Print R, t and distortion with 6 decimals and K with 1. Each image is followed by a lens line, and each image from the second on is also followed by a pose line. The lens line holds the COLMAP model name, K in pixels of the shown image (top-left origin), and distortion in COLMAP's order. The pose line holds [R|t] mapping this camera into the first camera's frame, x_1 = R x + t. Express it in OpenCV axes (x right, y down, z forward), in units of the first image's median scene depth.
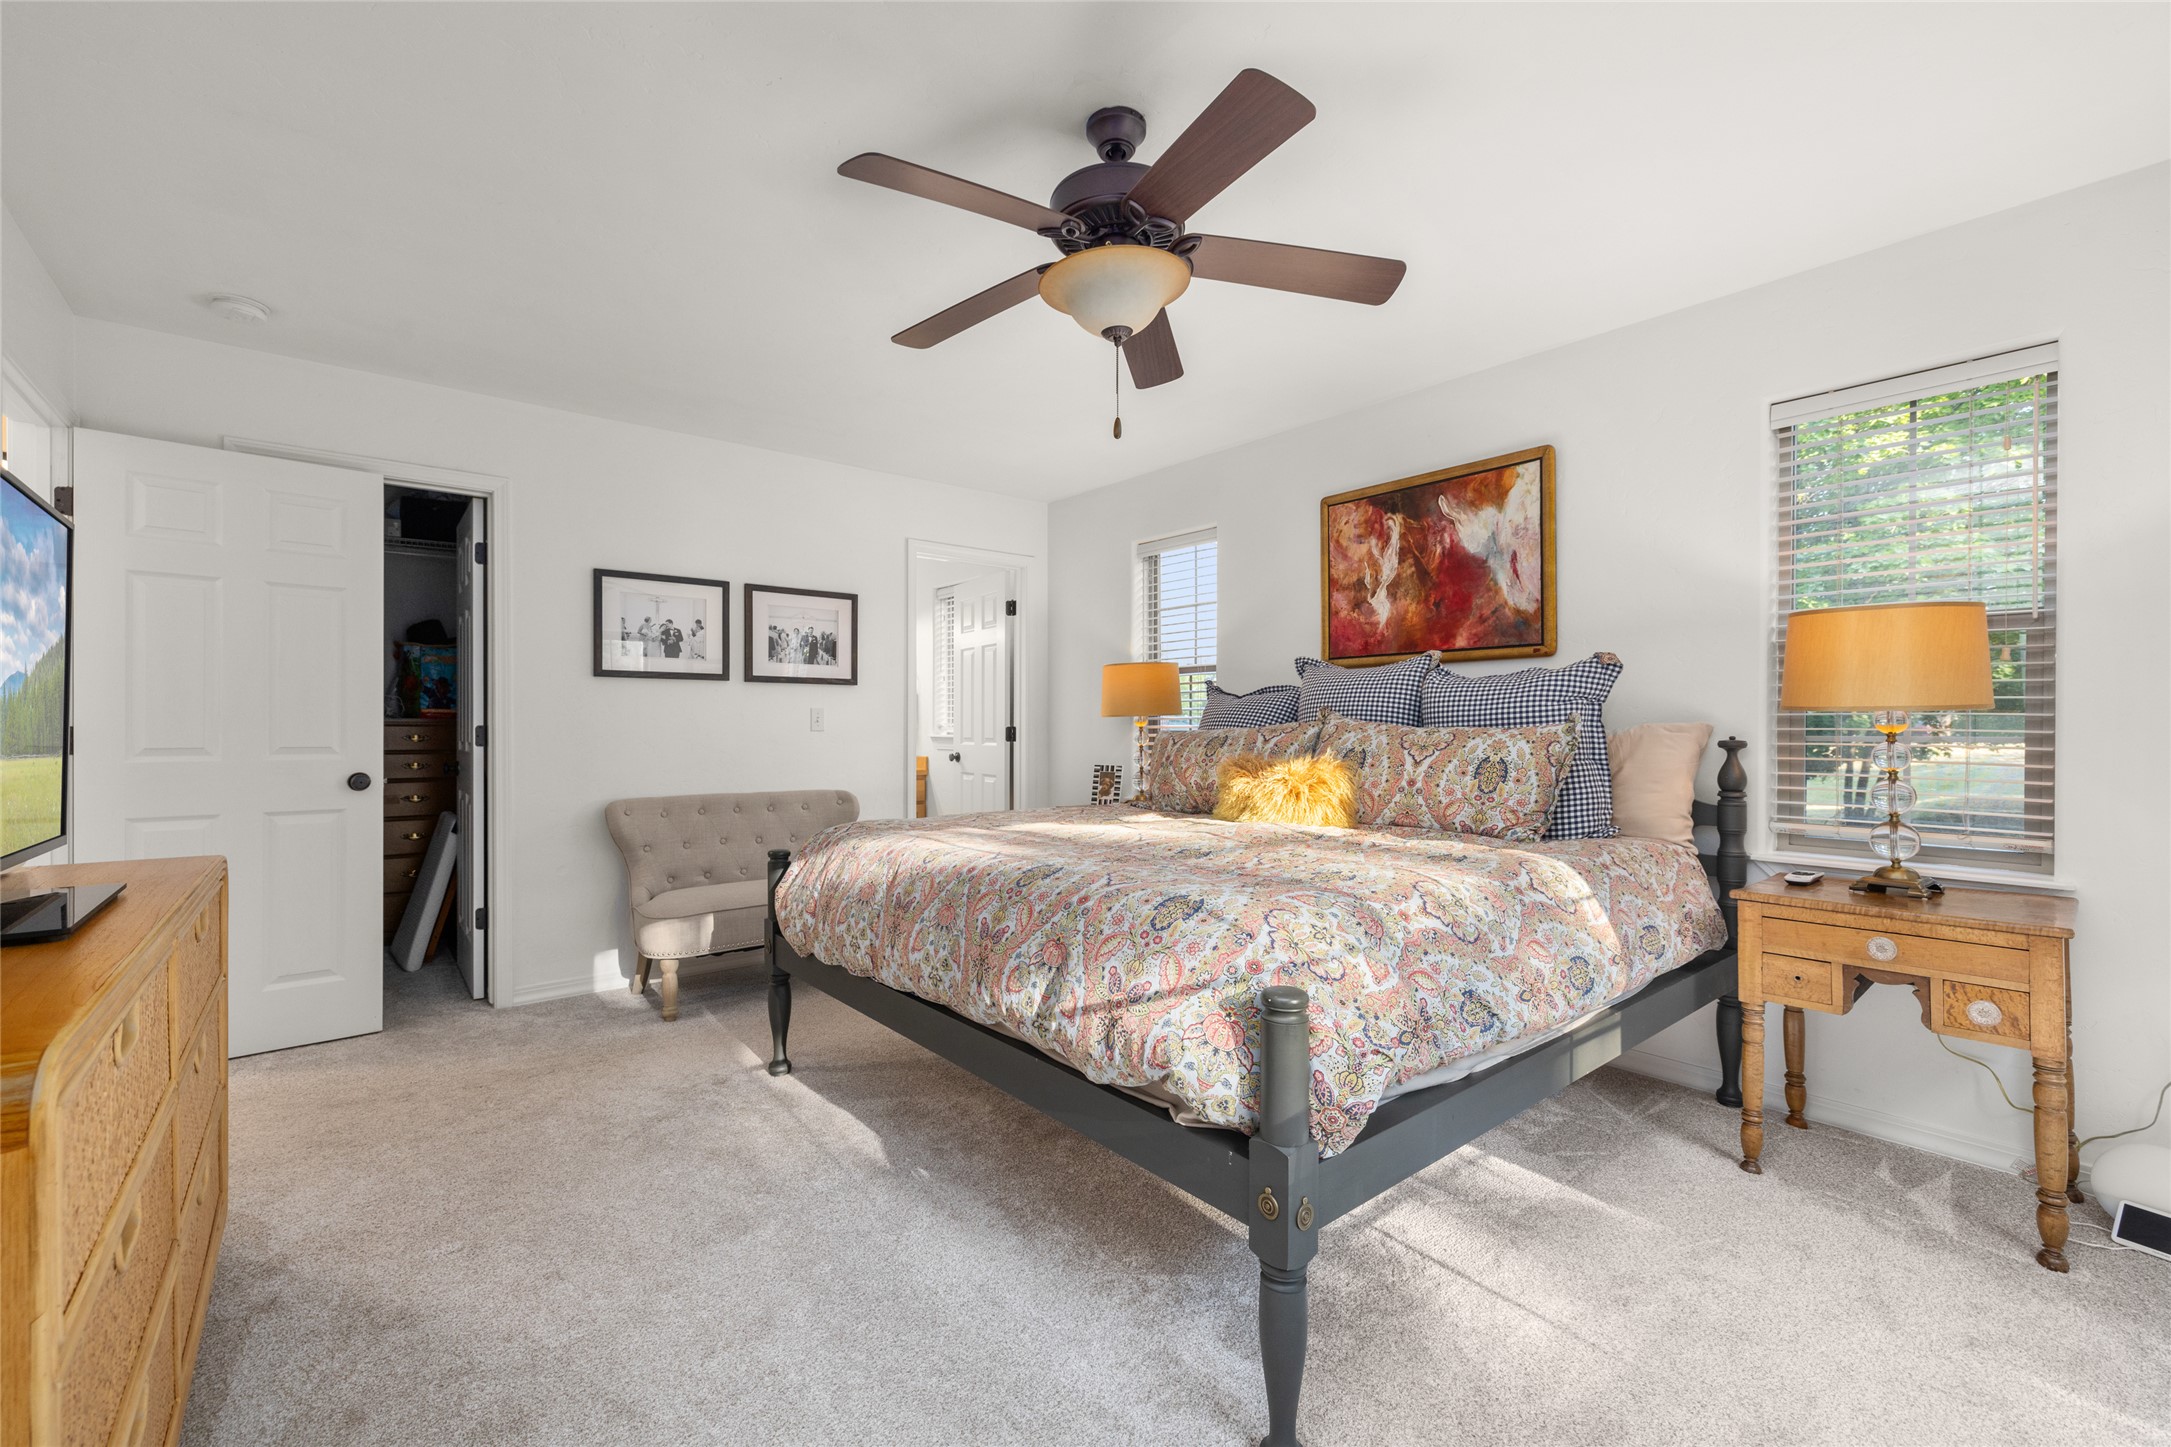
lens RADIAL K [[910.9, 0, 1071.7], [0, 910.9, 719.9], [0, 0, 1]] dist [0.000197, 0.000227]
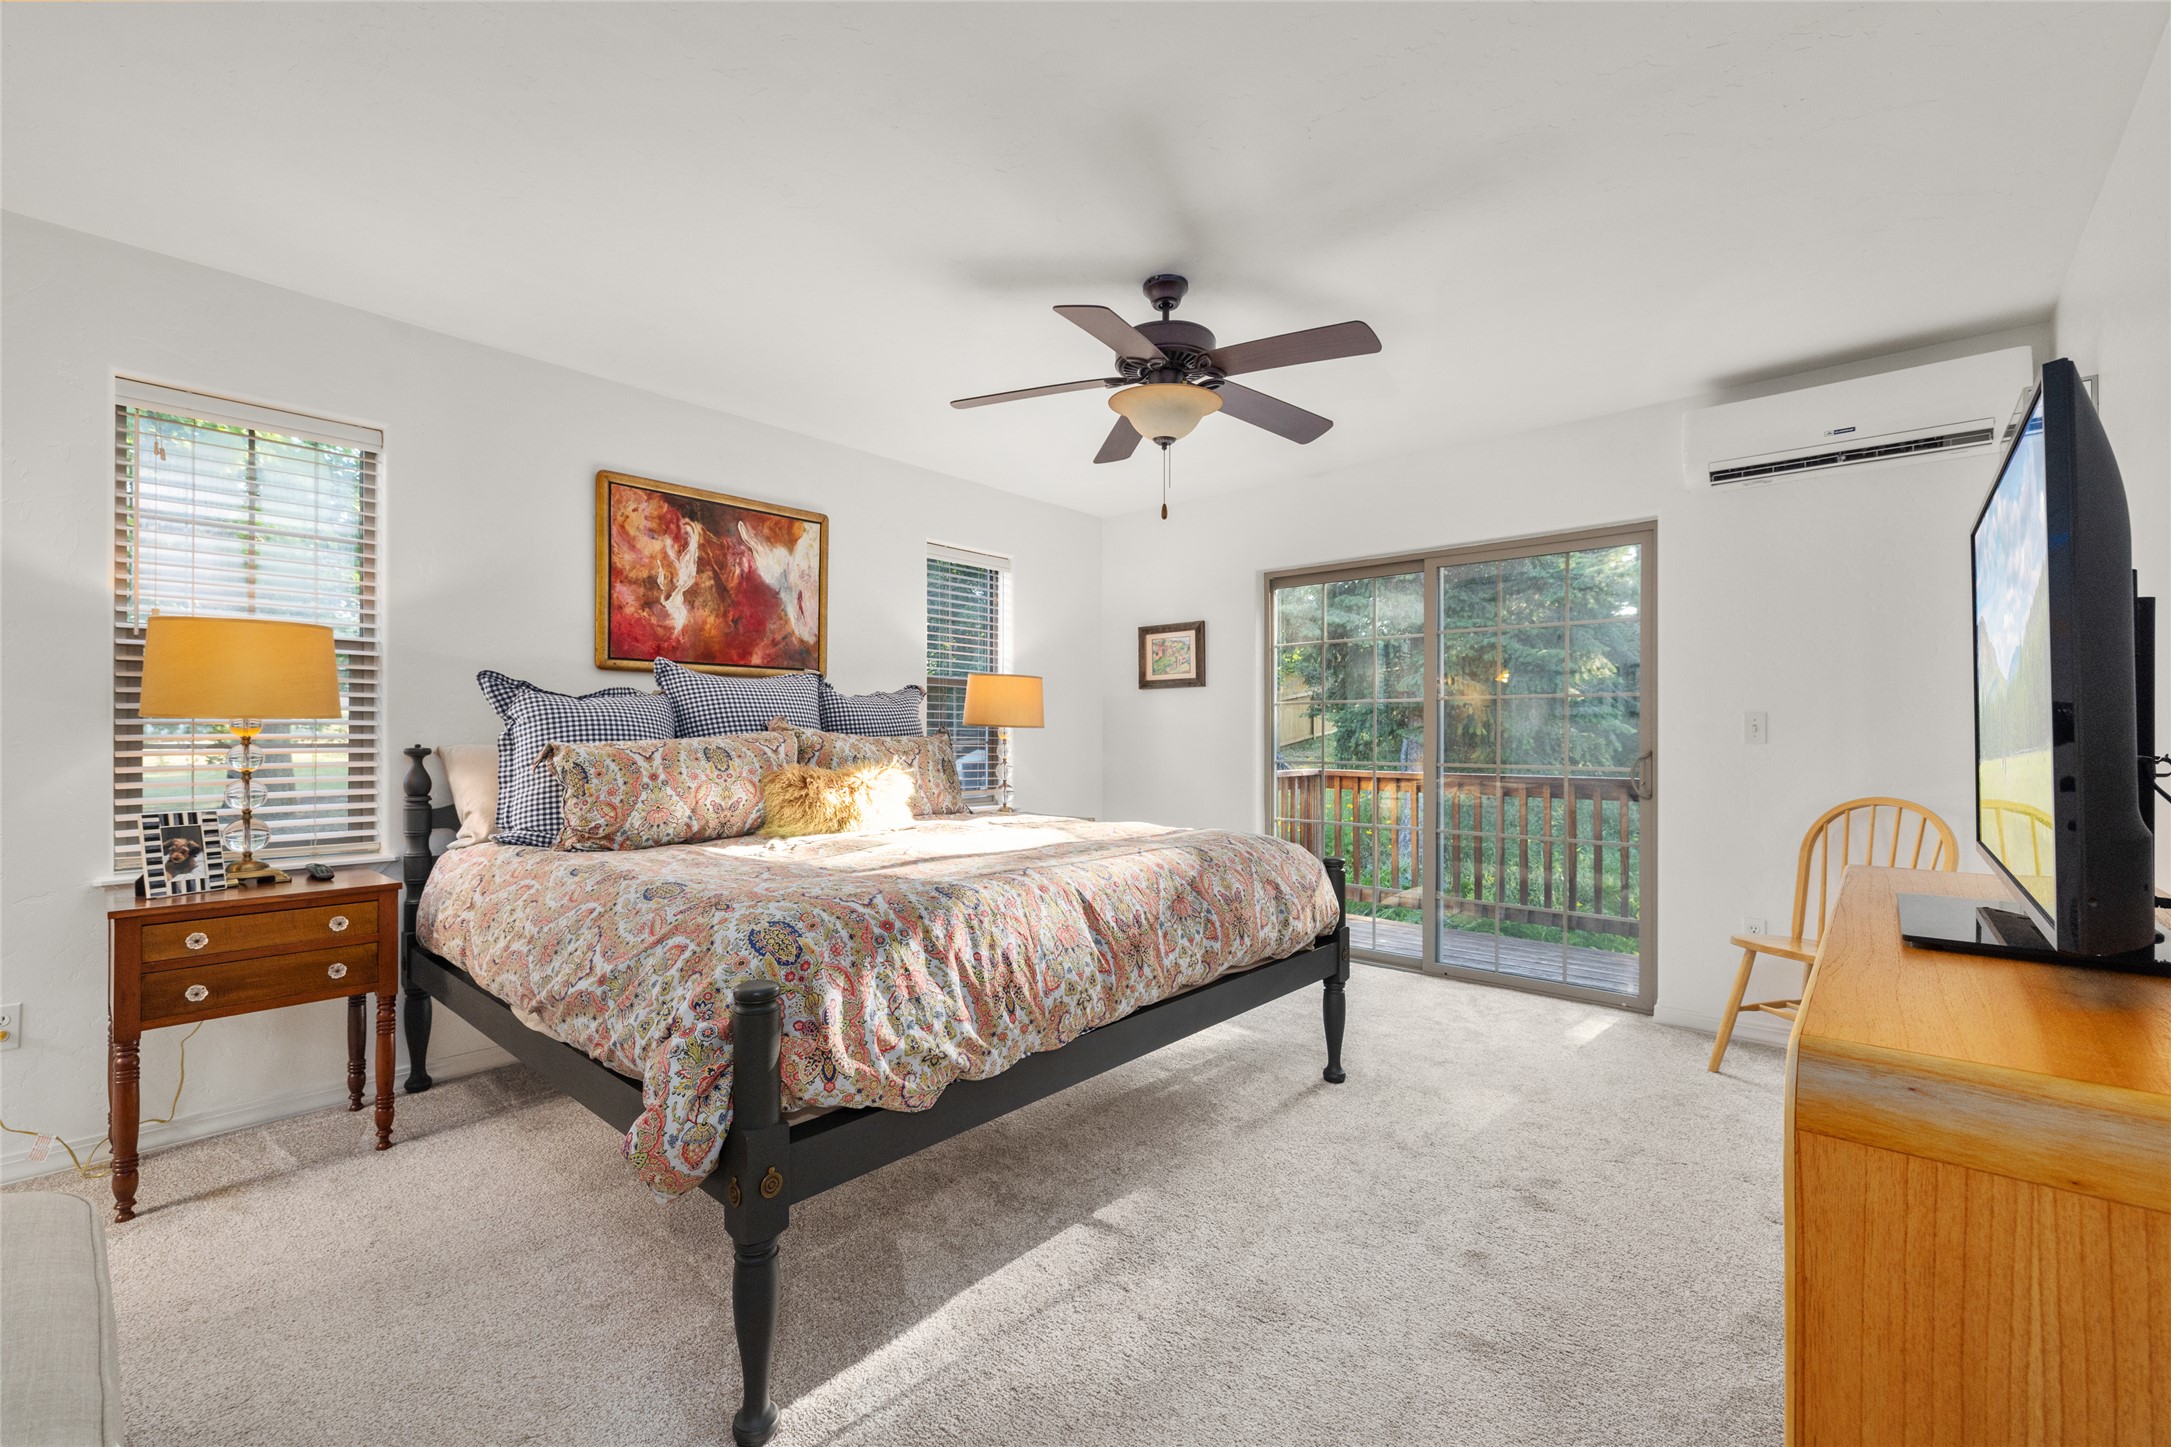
lens RADIAL K [[910.9, 0, 1070.4], [0, 910.9, 729.5], [0, 0, 1]] dist [0.000197, 0.000227]
pose [[-0.154945, 0.007731, 0.987893, -0.696149], [-0.004969, 0.999951, -0.008605, 0.006764], [-0.987911, -0.006242, -0.154899, 0.757854]]
